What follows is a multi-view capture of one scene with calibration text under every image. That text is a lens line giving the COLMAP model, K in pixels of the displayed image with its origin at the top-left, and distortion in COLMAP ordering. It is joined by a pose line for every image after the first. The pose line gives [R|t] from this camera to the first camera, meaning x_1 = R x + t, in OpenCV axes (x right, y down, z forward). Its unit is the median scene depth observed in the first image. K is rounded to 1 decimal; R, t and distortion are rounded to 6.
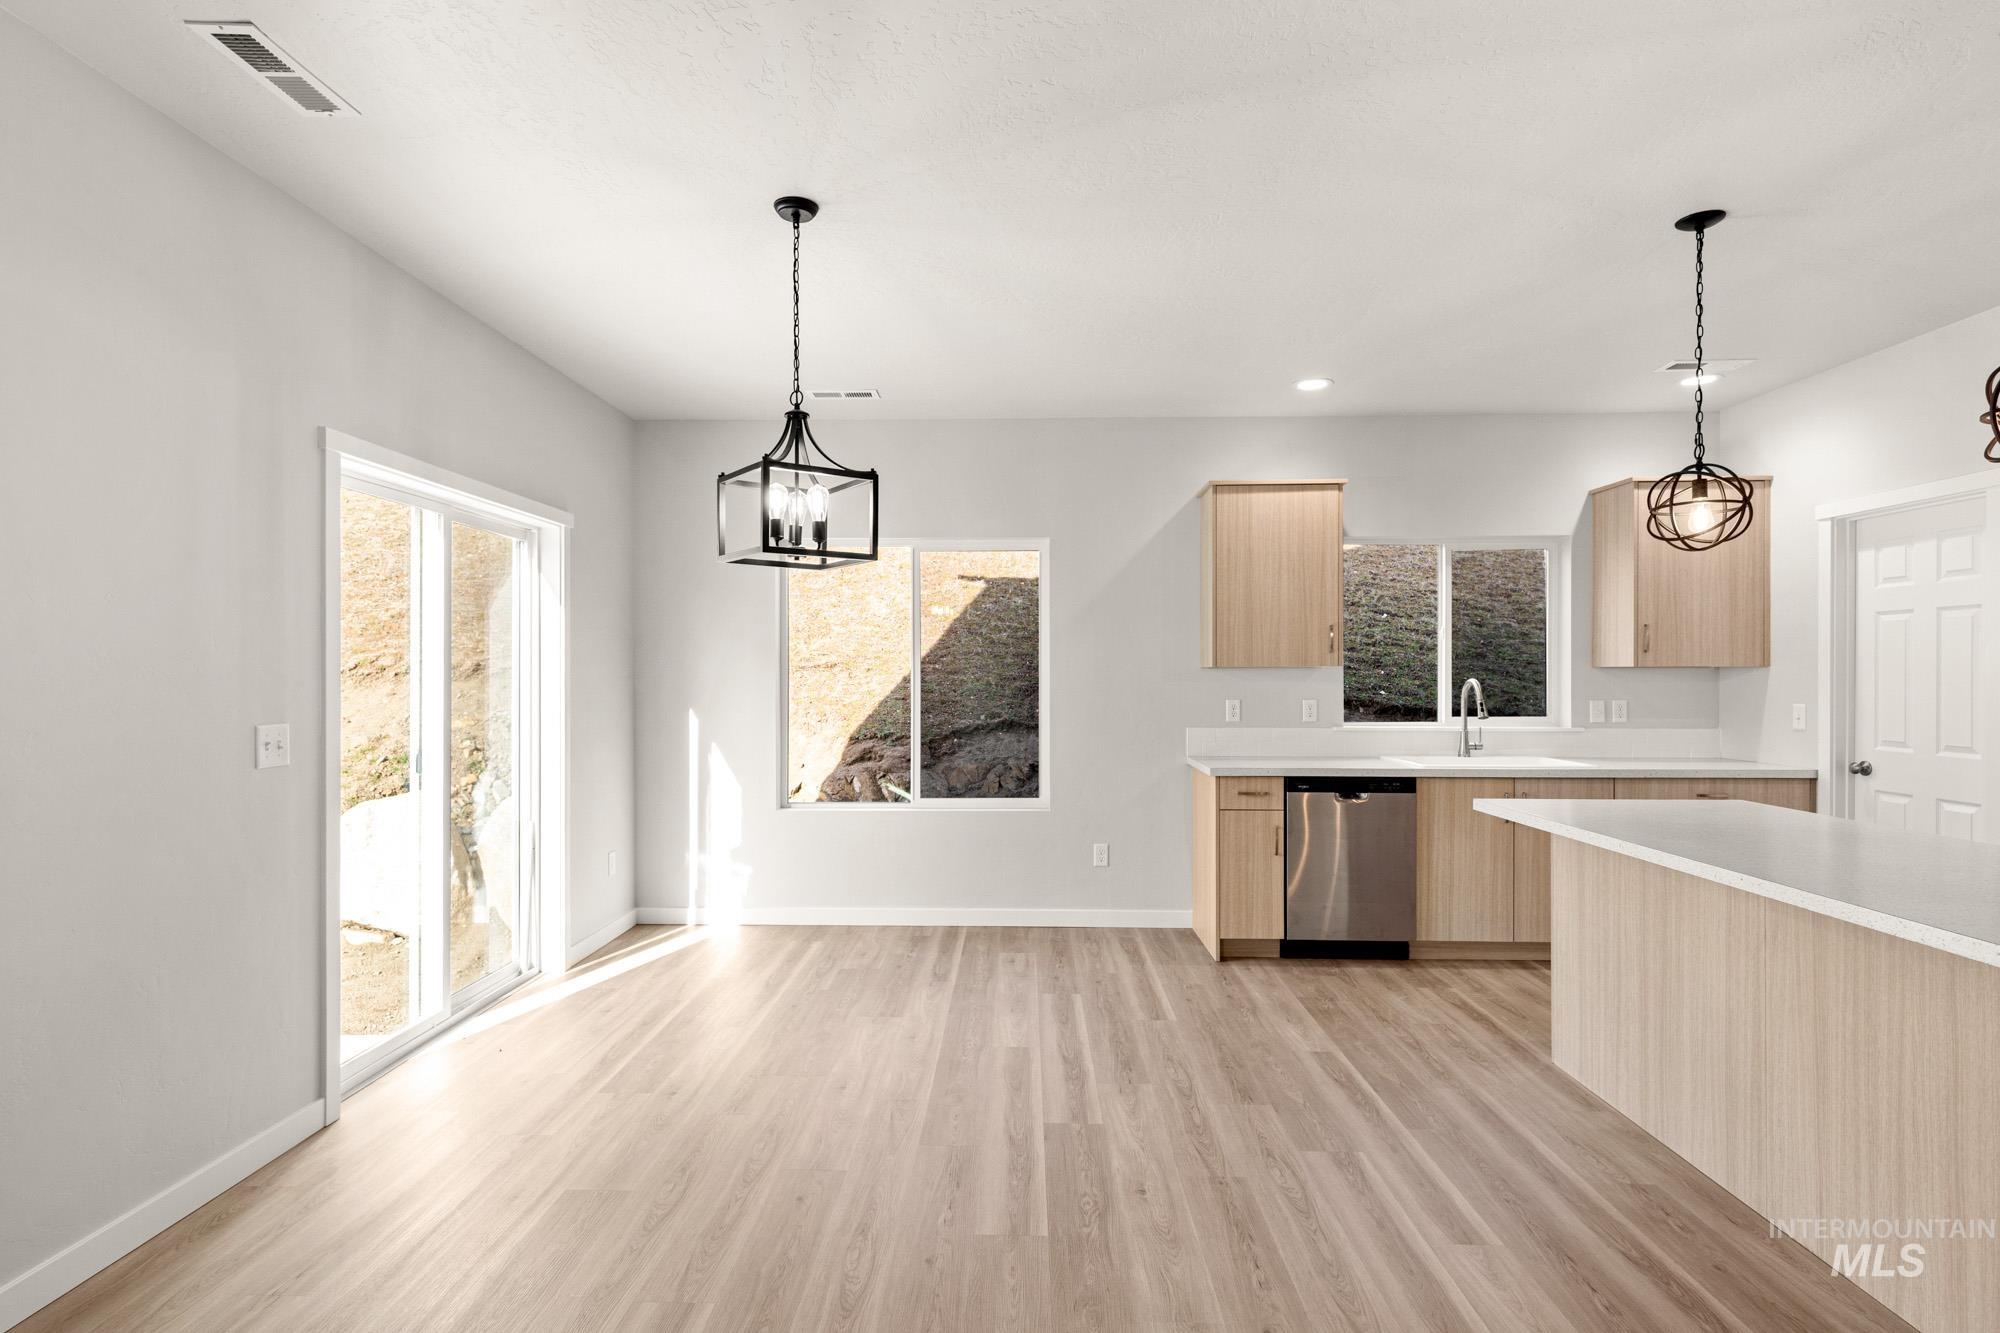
lens RADIAL K [[999.2, 0, 995.2], [0, 999.2, 696.5], [0, 0, 1]] dist [0.005714, 0.001352]
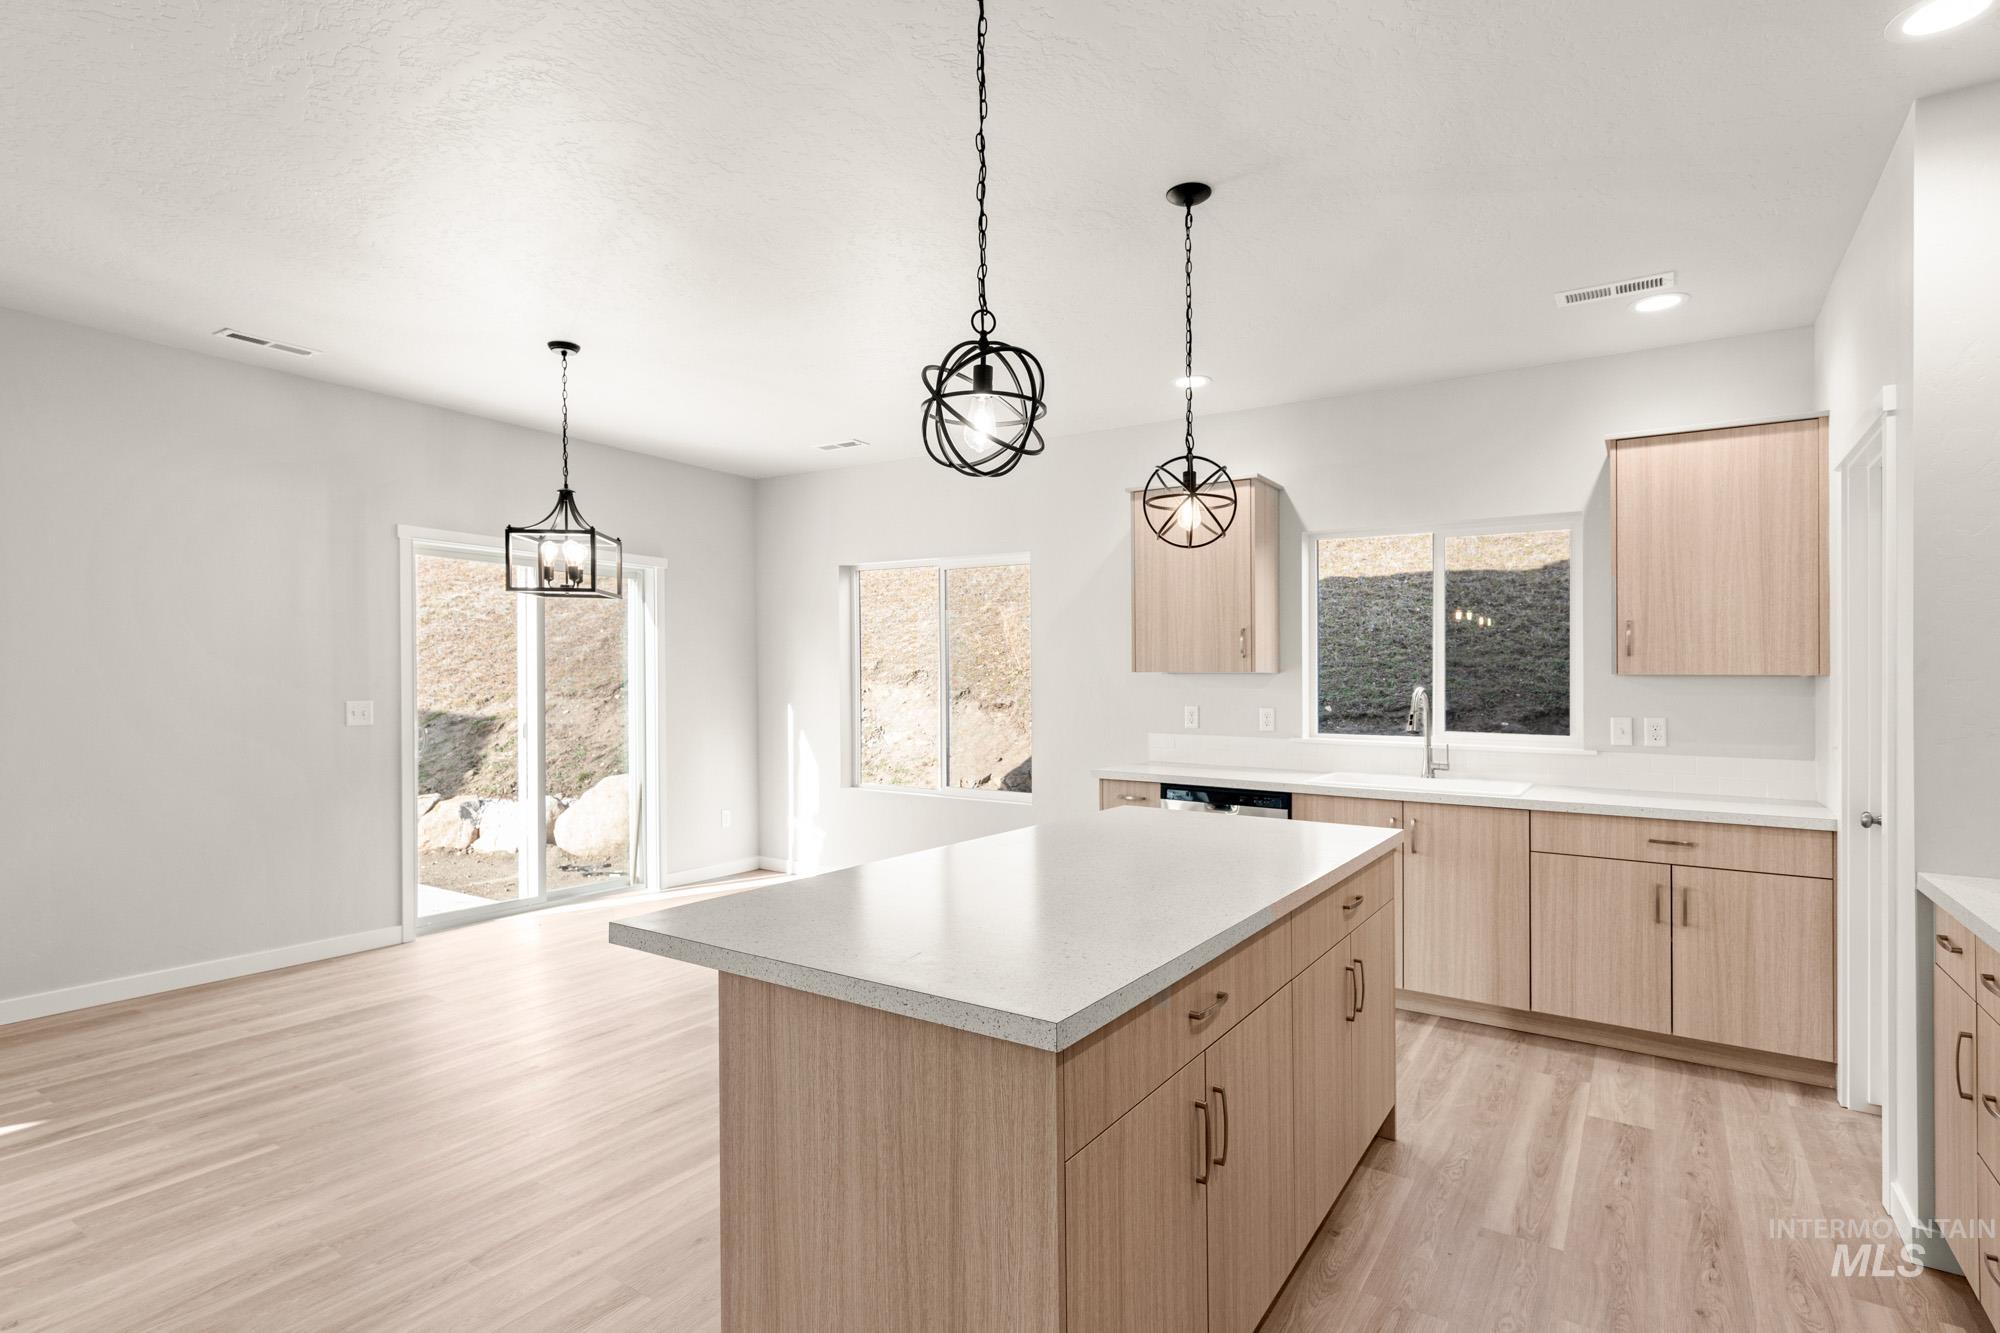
lens RADIAL K [[1001.8, 0, 990.9], [0, 1001.8, 715.3], [0, 0, 1]] dist [0.003169, 0.000175]
pose [[0.846138, 0.028398, -0.532207, 0.706083], [-0.021503, 0.999585, 0.019149, -0.002436], [0.532530, -0.004759, 0.846398, 0.073705]]
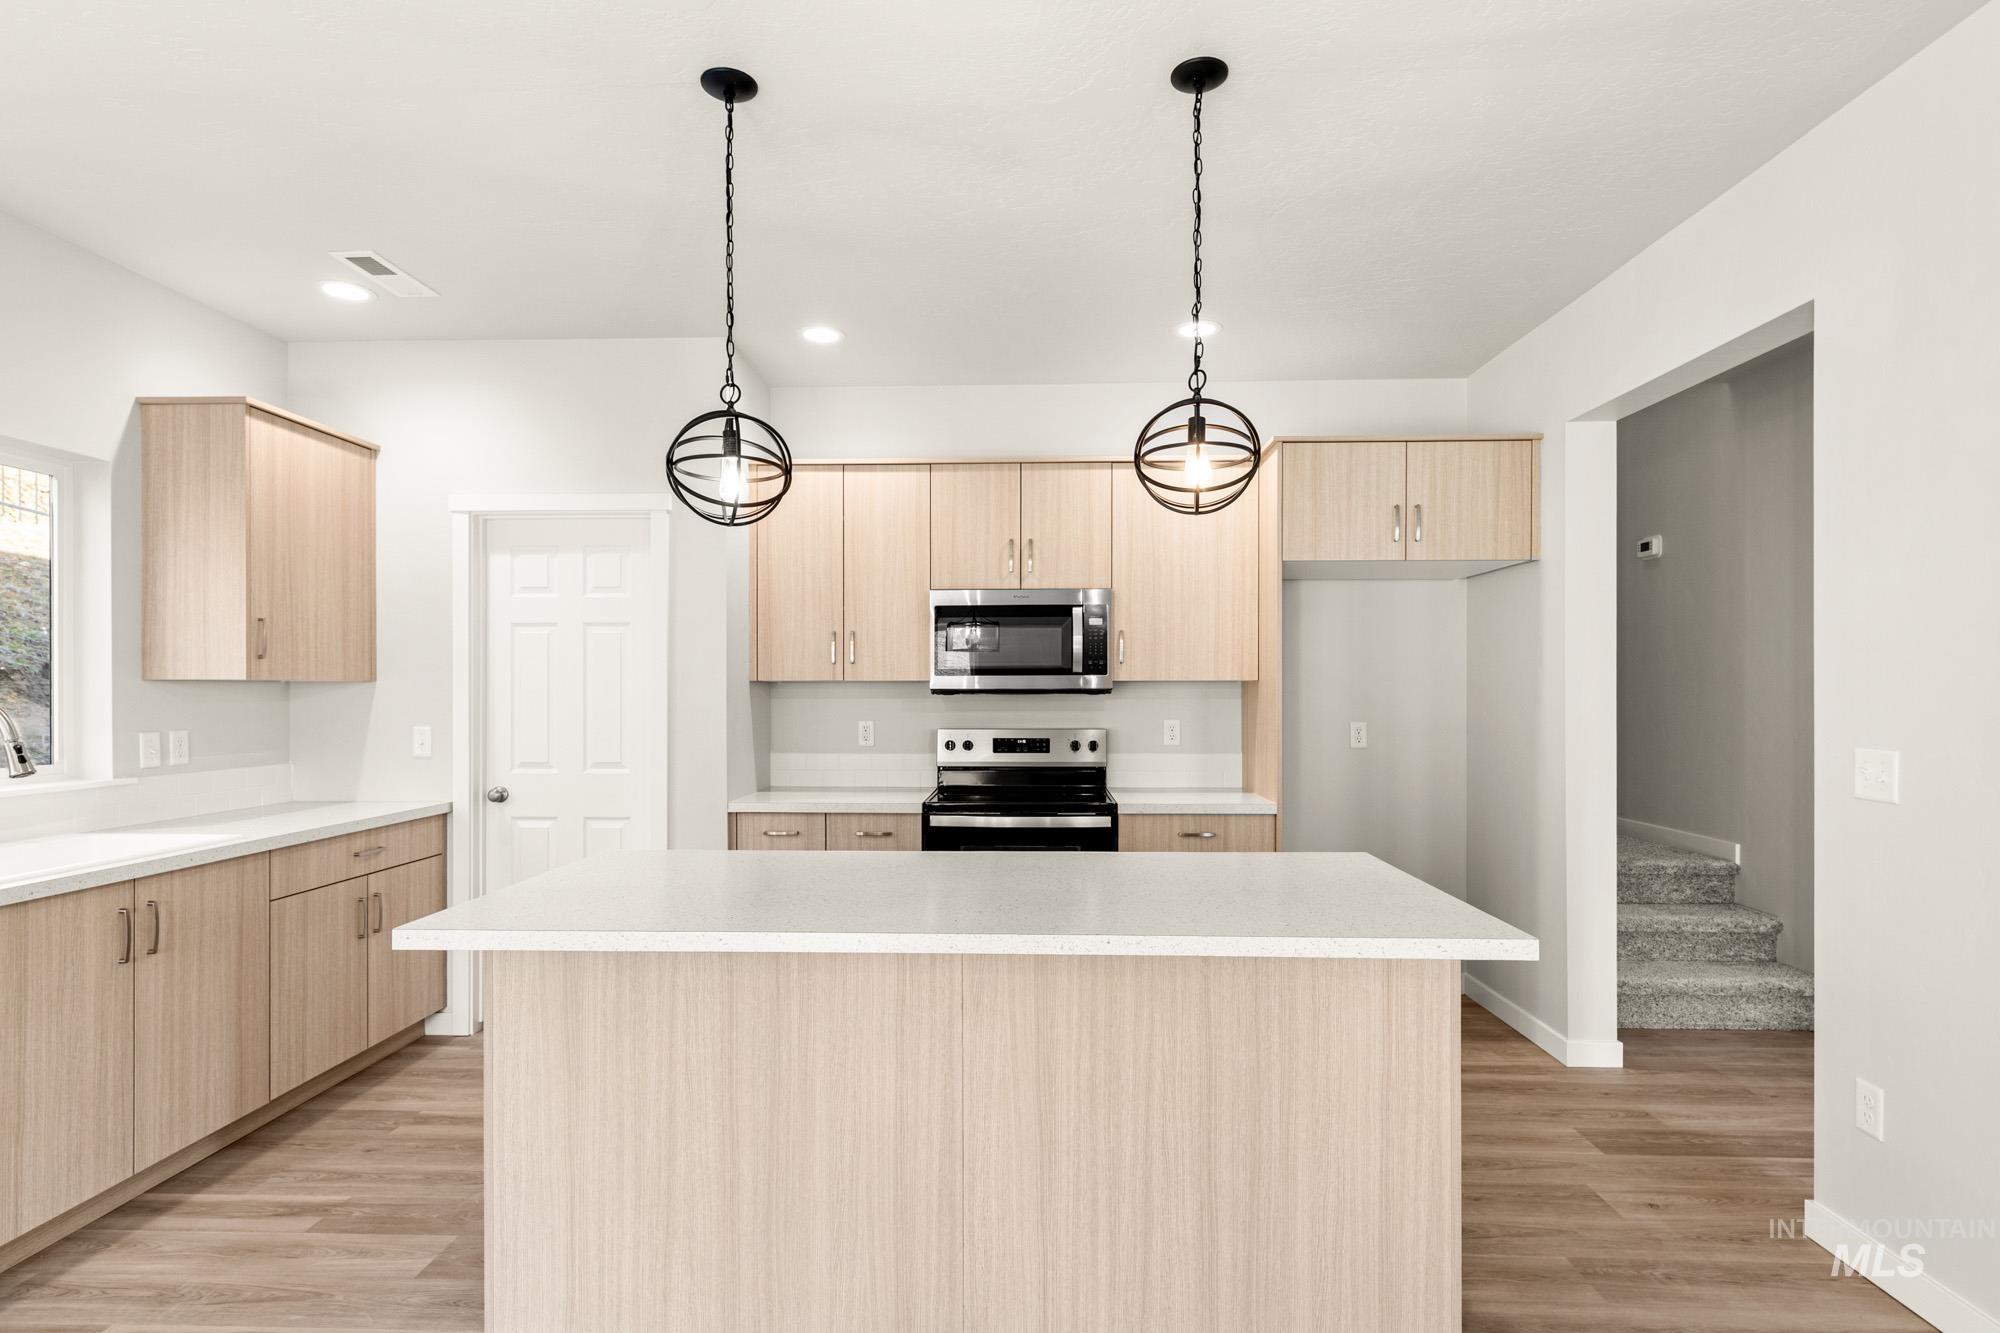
lens RADIAL K [[999.2, 0, 995.2], [0, 999.2, 696.5], [0, 0, 1]] dist [0.005714, 0.001352]
pose [[0.012017, -0.006261, 0.999908, -0.031354], [0.024029, 0.999693, 0.005971, -0.011540], [-0.999639, 0.023955, 0.012163, 0.536751]]
